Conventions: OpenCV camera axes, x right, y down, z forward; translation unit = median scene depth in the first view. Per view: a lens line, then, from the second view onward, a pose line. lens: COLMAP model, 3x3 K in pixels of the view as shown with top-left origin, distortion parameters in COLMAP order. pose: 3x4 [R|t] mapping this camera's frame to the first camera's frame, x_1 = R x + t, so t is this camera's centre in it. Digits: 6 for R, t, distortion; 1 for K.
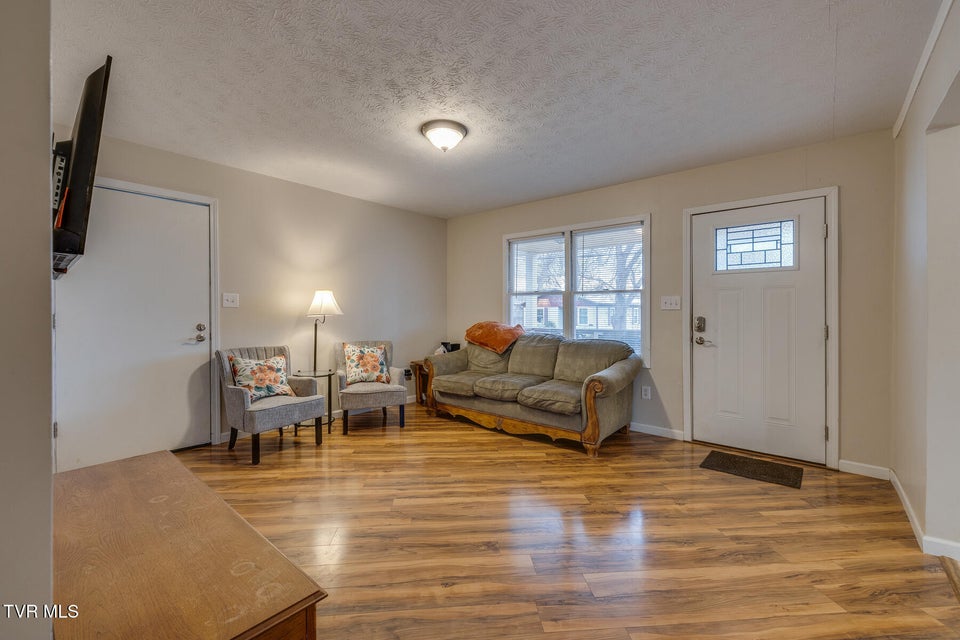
lens RADIAL K [[406.4, 0, 479.8], [0, 406.4, 319.1], [0, 0, 1]] dist [0.001197, 0.000315]
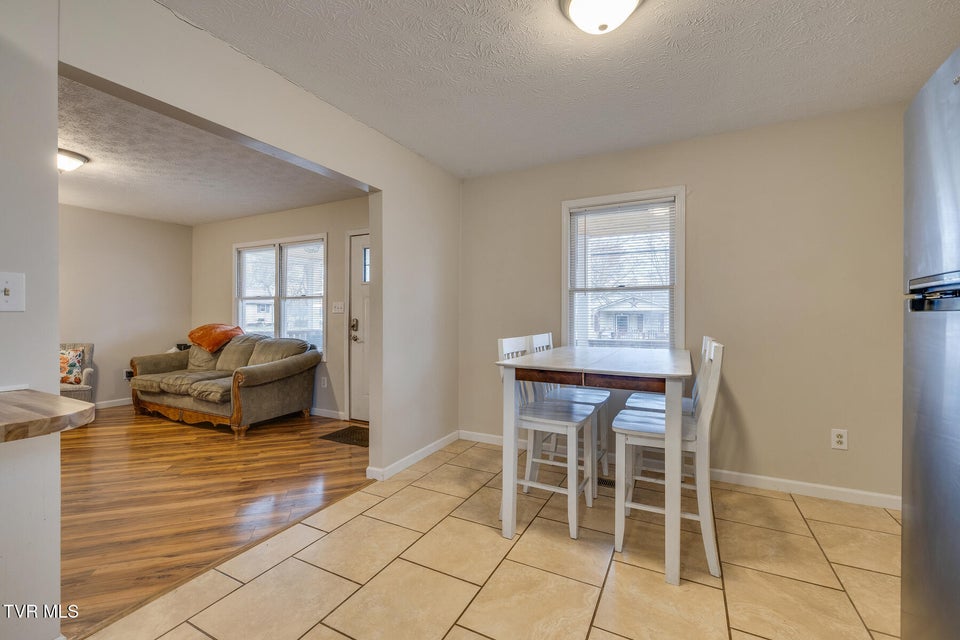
lens RADIAL K [[406.4, 0, 480.4], [0, 406.4, 318.8], [0, 0, 1]] dist [0.001197, 0.000315]
pose [[0.973517, -0.003627, 0.228585, 0.583356], [0.005301, 0.999963, -0.006713, 0.004536], [-0.228552, 0.007747, 0.973501, -0.267267]]
